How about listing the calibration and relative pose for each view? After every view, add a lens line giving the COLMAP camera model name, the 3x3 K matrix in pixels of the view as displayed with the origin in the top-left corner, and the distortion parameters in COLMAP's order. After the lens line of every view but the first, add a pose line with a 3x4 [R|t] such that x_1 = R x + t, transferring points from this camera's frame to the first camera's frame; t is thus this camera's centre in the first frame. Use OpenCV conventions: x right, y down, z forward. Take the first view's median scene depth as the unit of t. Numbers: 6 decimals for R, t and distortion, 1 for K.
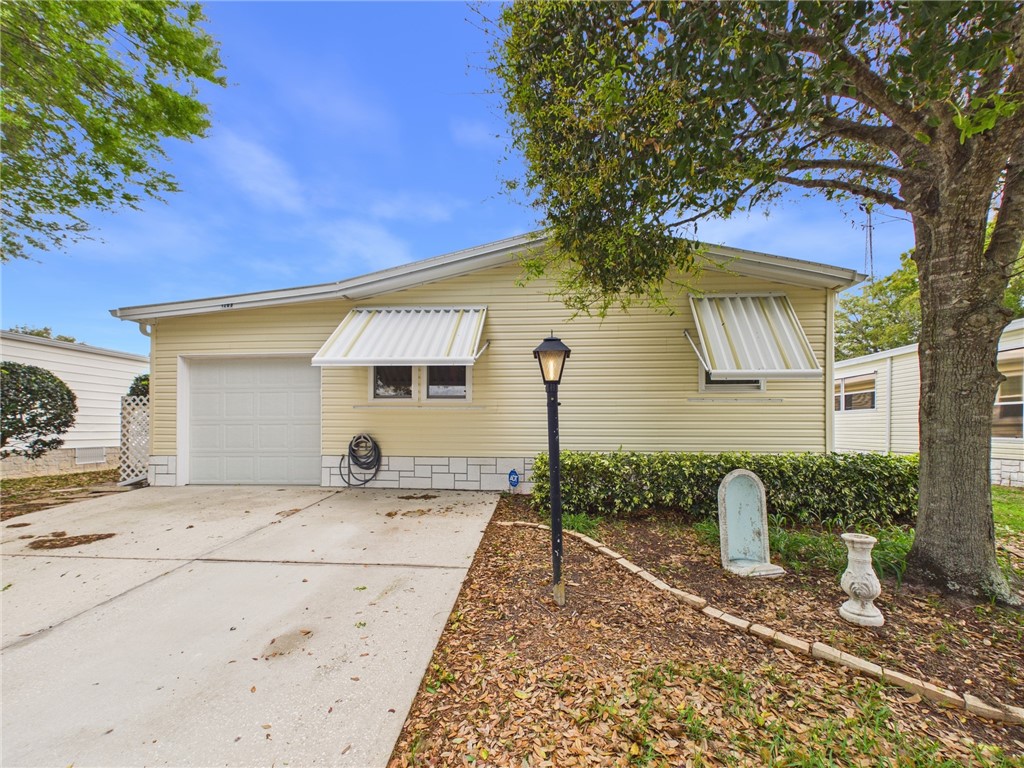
lens RADIAL K [[409.9, 0, 512.0], [0, 409.9, 388.6], [0, 0, 1]] dist [0.001306, -0.000066]
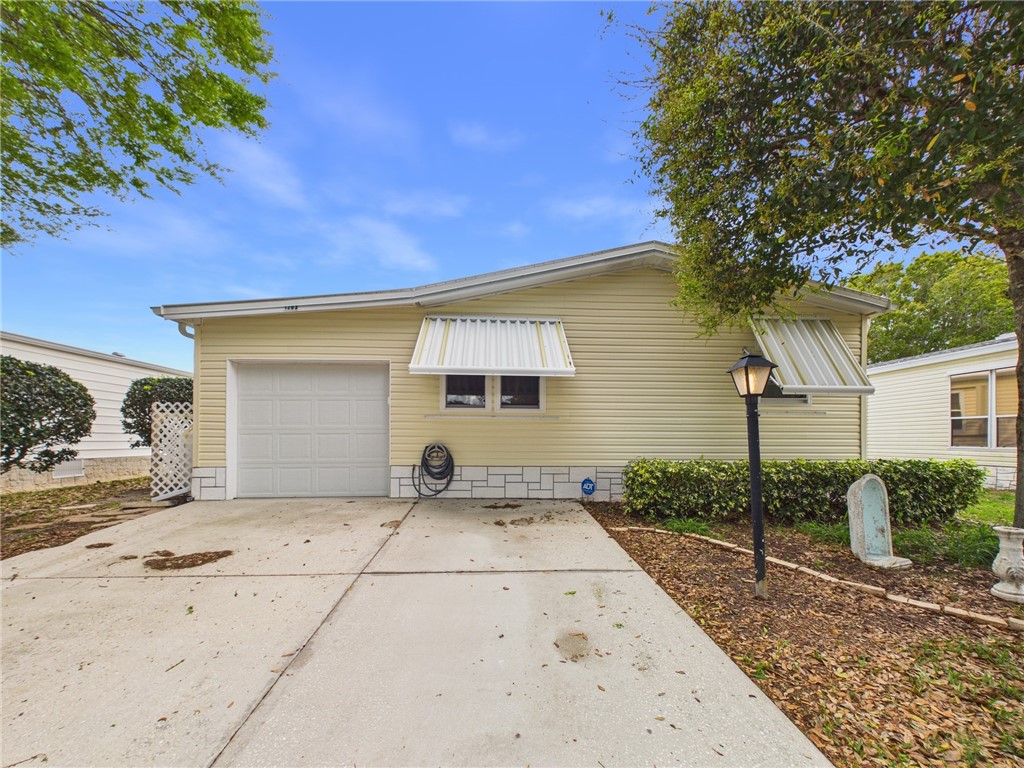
lens RADIAL K [[409.8, 0, 512.6], [0, 409.8, 397.6], [0, 0, 1]] dist [0.000183, 0.000176]
pose [[0.992204, 0.013258, 0.123915, -0.314062], [-0.012867, 0.999909, -0.003955, 0.001778], [-0.123956, 0.002330, 0.992285, -0.000556]]
